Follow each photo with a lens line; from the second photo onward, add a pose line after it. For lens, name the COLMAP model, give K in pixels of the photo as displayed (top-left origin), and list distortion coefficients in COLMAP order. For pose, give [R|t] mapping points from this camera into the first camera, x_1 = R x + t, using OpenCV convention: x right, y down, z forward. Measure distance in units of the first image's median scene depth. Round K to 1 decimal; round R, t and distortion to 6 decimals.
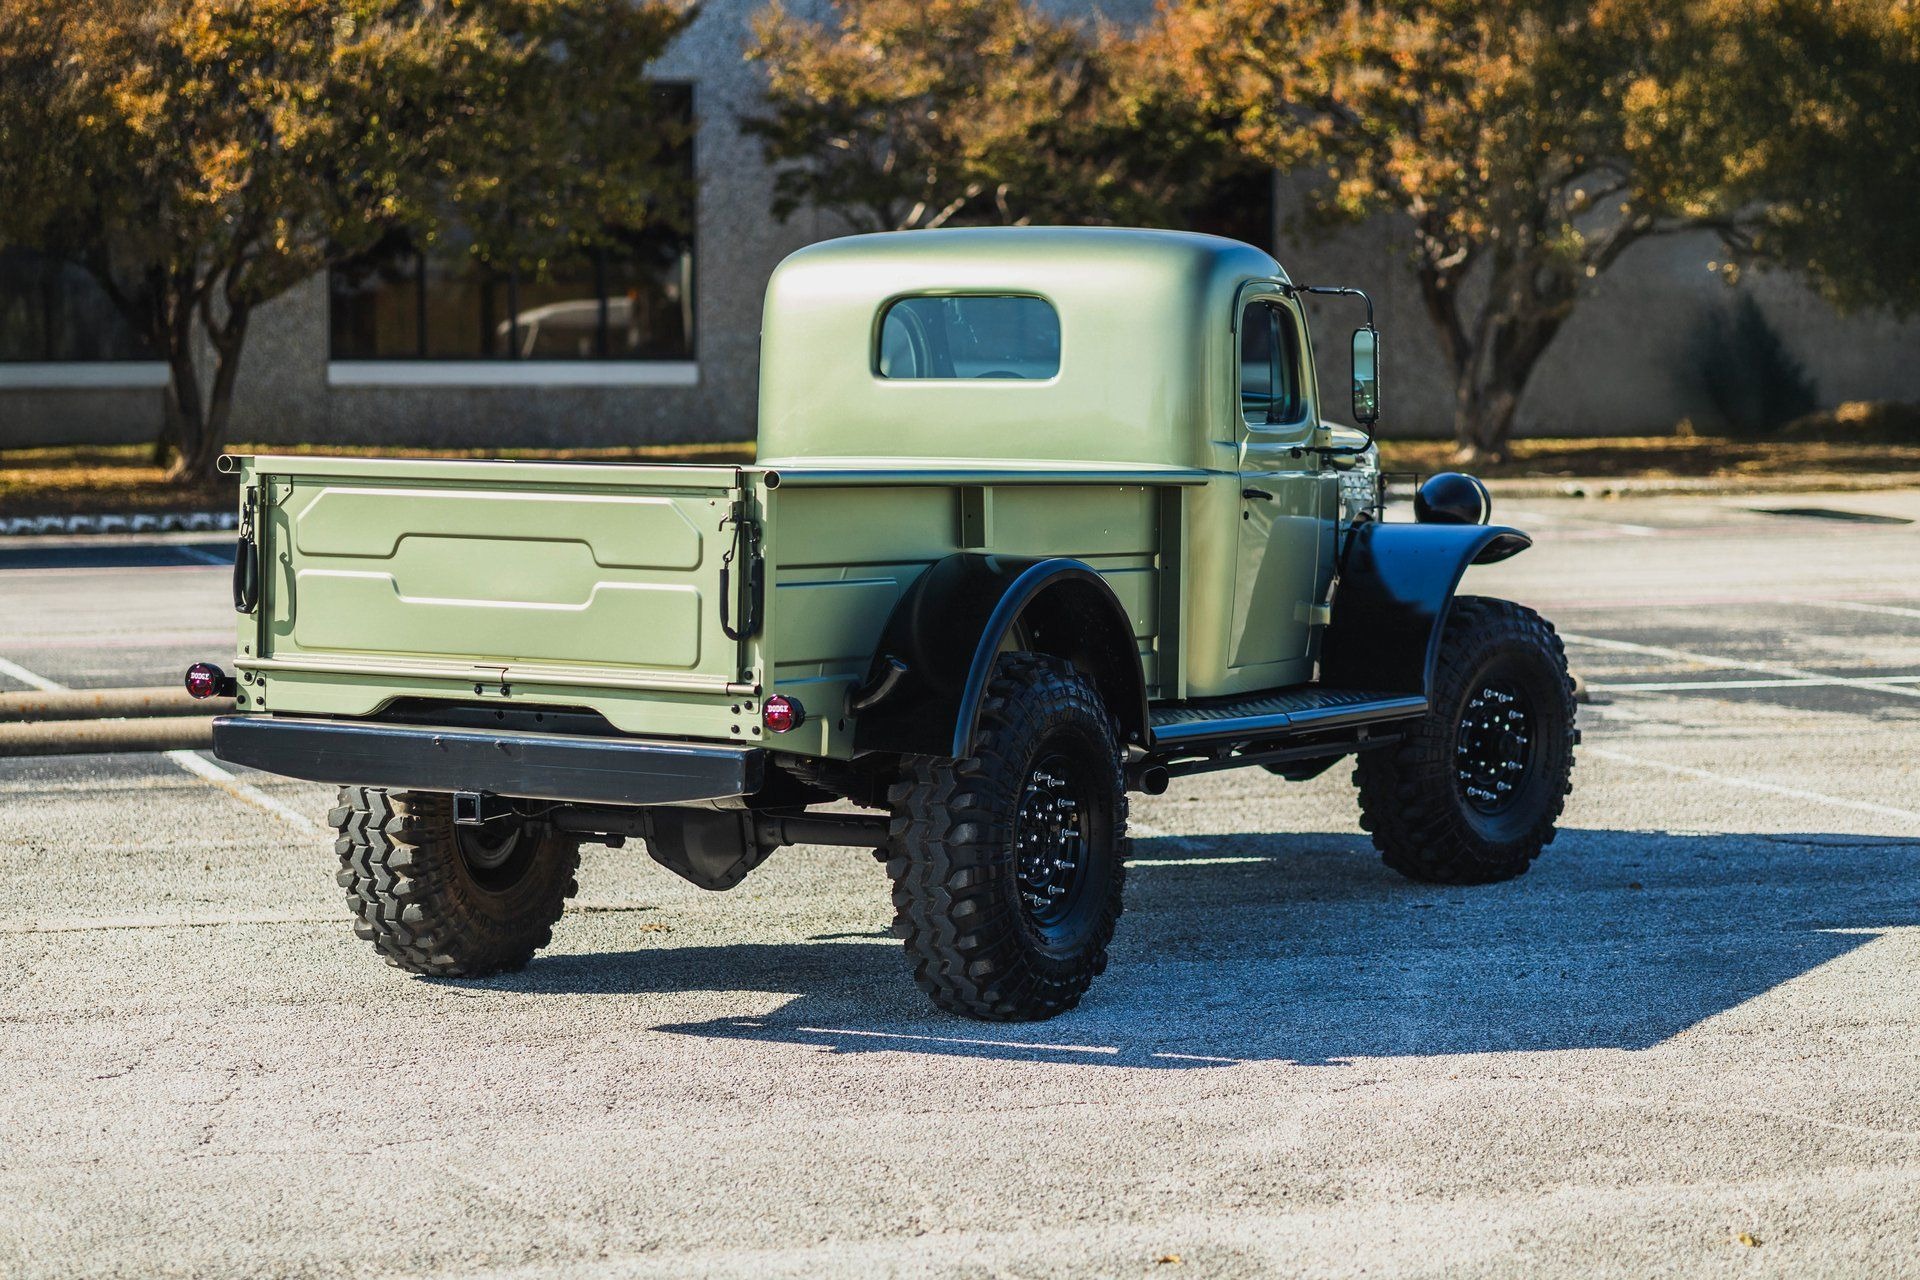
lens RADIAL K [[4630.7, 0, 960.0], [0, 4630.7, 640.0], [0, 0, 1]] dist [-0.008184, -1.107048]
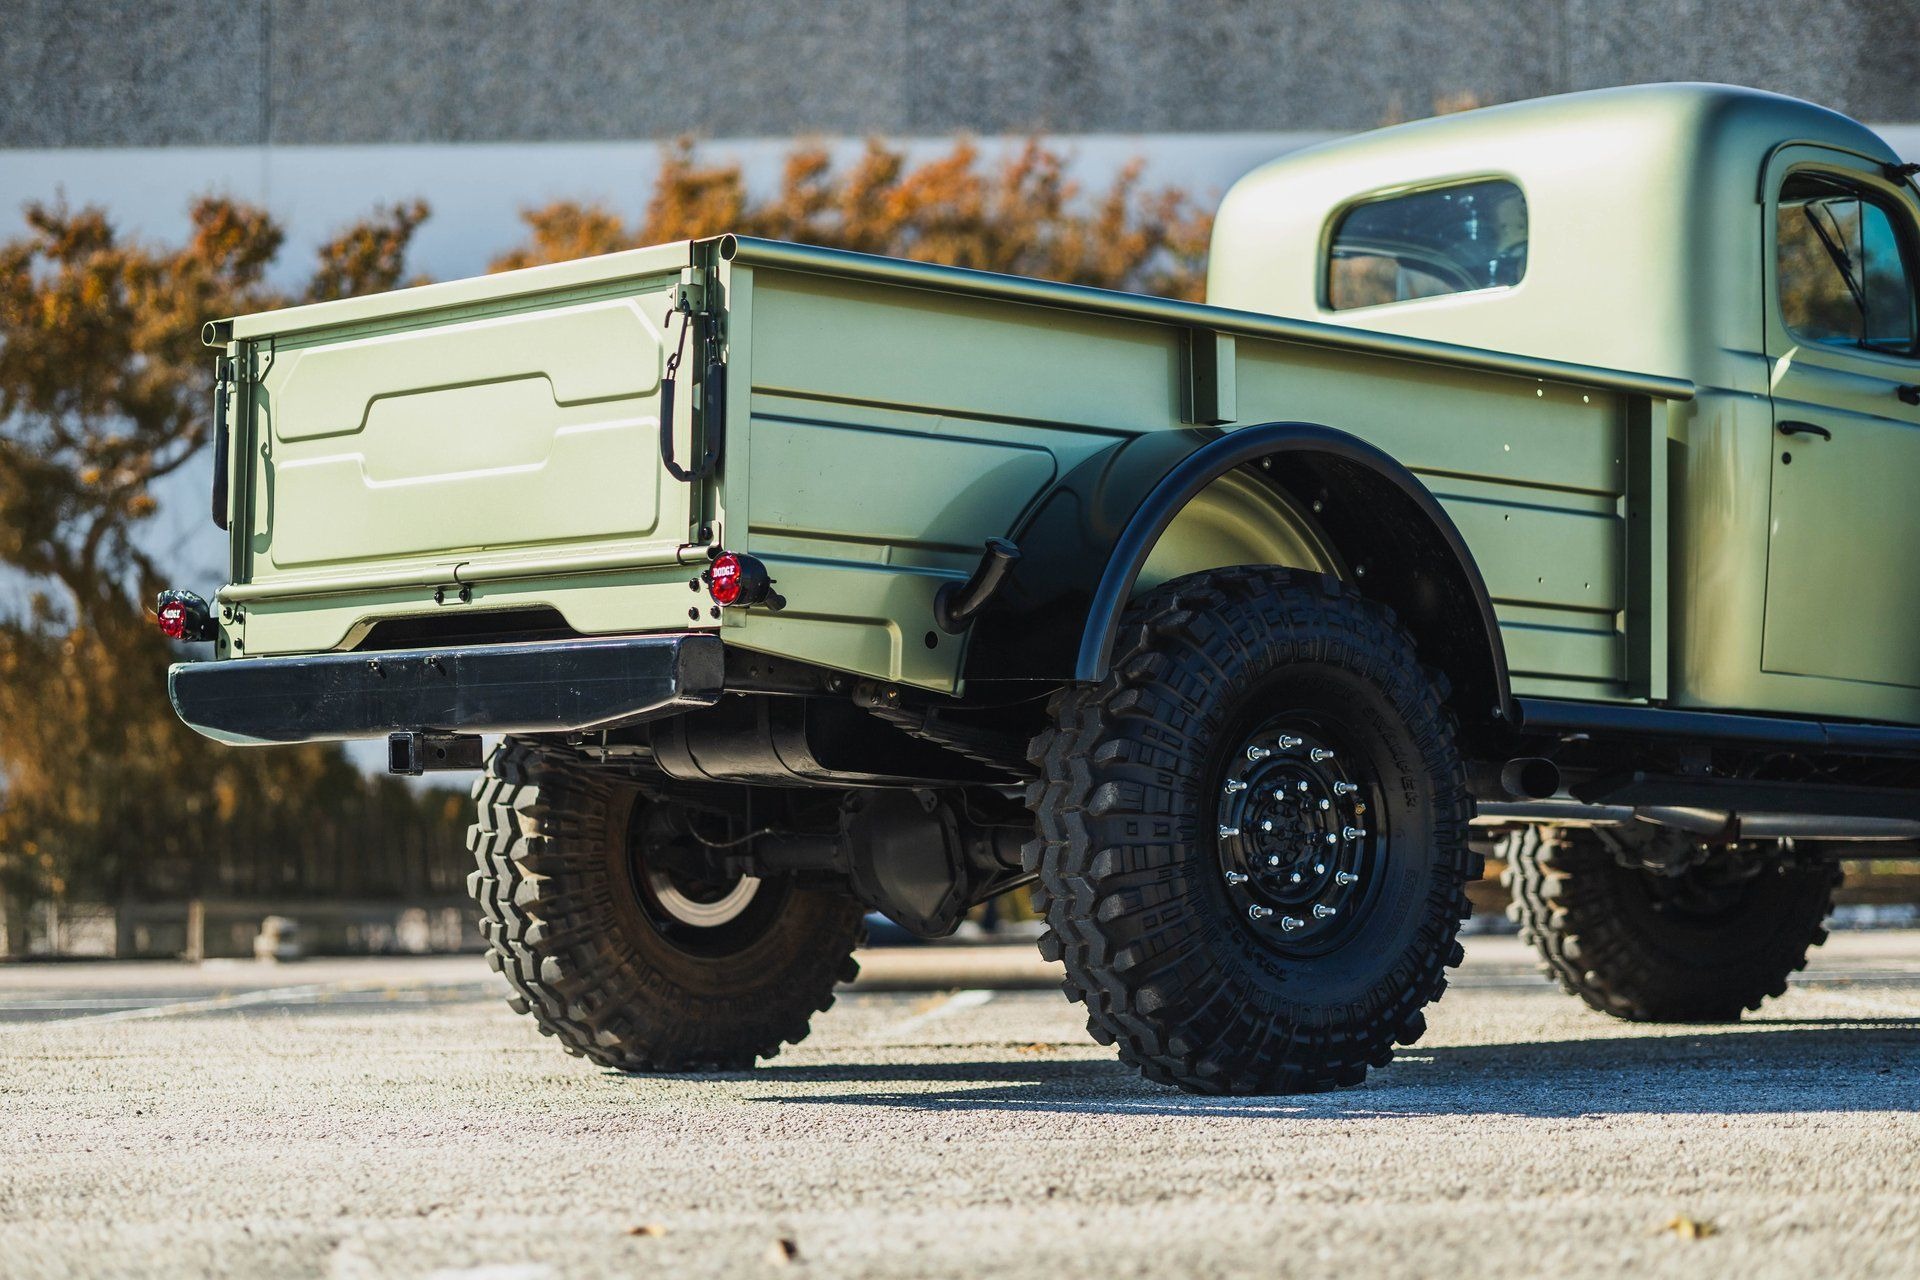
lens RADIAL K [[4525.6, 0, 960.0], [0, 4525.6, 640.0], [0, 0, 1]] dist [-0.054867, -0.343948]
pose [[0.939459, -0.026861, -0.341607, 0.207867], [-0.011964, 0.993744, -0.111041, 0.092431], [0.342453, 0.108405, 0.933260, 0.360076]]
